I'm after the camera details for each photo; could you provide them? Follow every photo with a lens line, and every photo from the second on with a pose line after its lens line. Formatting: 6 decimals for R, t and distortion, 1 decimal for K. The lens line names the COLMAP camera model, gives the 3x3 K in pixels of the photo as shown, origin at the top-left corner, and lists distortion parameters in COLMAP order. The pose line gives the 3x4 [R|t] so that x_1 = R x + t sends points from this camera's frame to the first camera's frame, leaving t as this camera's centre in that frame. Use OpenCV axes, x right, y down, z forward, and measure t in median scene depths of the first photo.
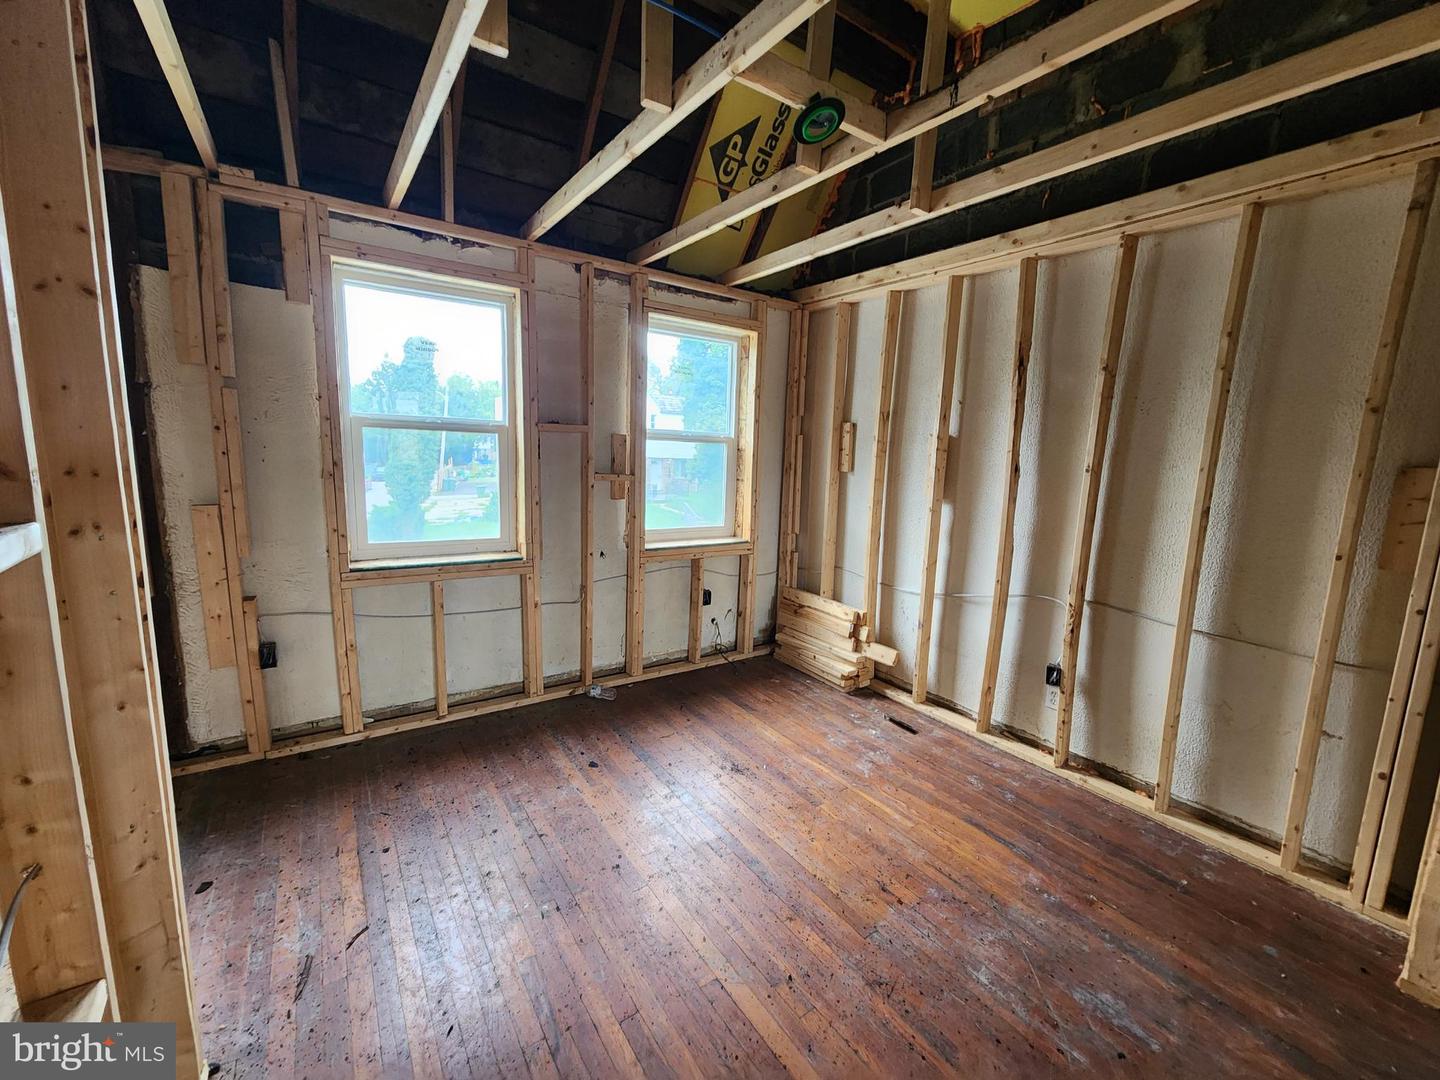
lens RADIAL K [[592.4, 0, 722.8], [0, 592.4, 542.5], [0, 0, 1]] dist [-0.000491, 0.000175]
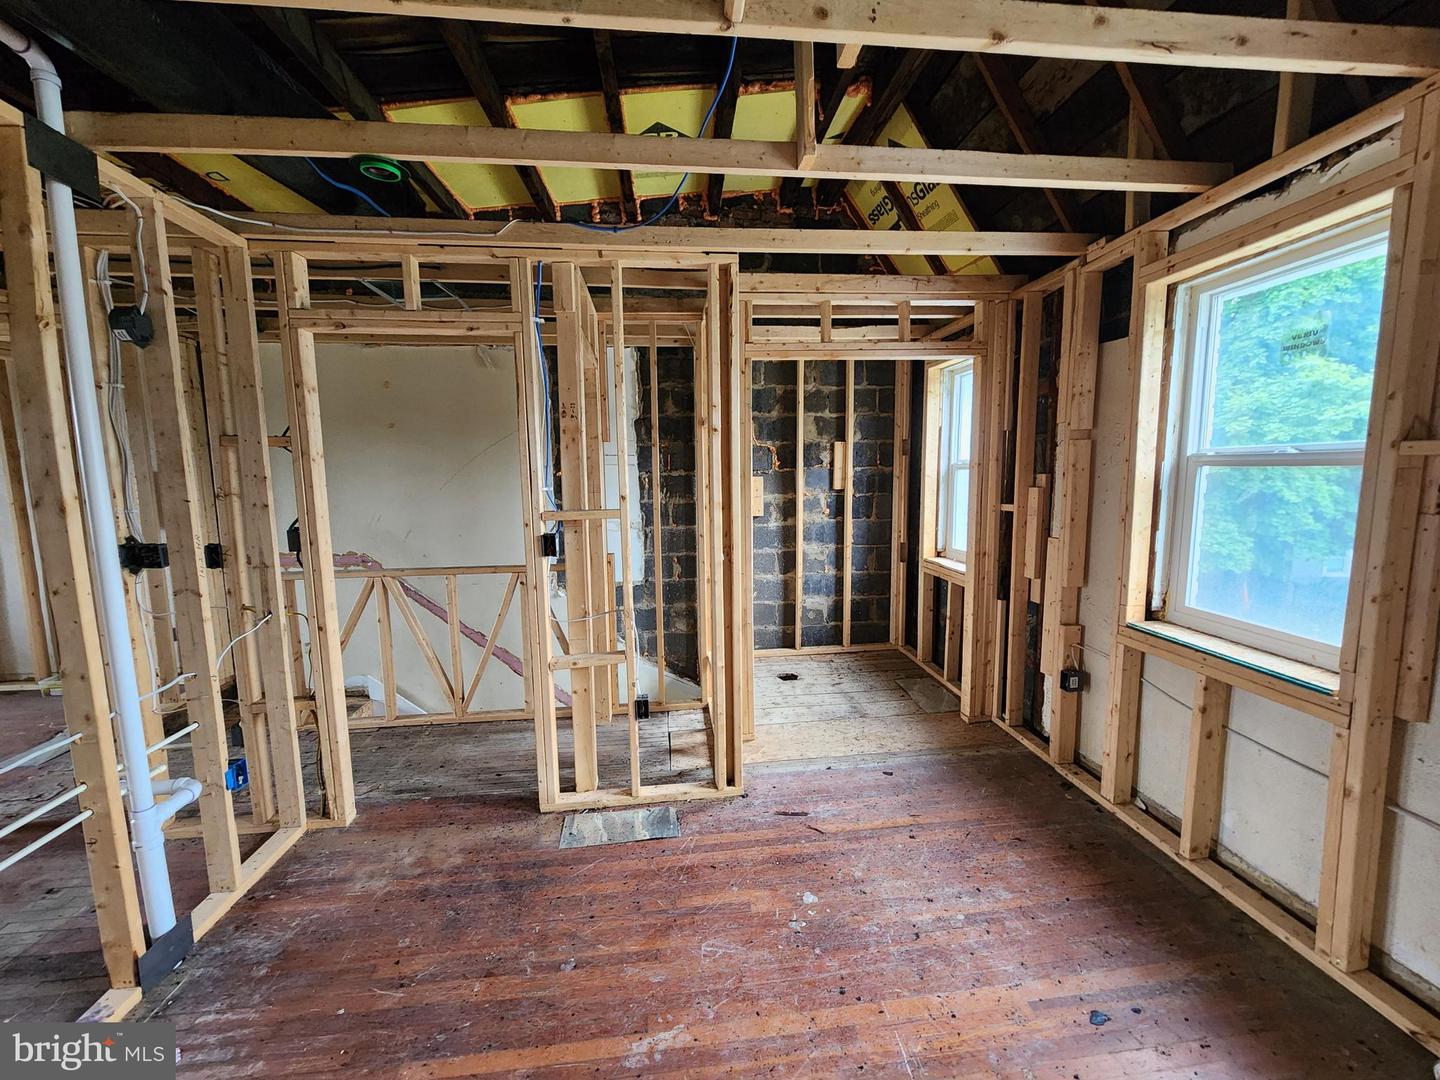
lens RADIAL K [[592.4, 0, 725.3], [0, 592.4, 541.9], [0, 0, 1]] dist [-0.000491, 0.000175]
pose [[-0.473023, 0.077837, -0.877605, 0.446015], [-0.134304, 0.978079, 0.159138, -0.139466], [0.870754, 0.193142, -0.452200, 0.845938]]
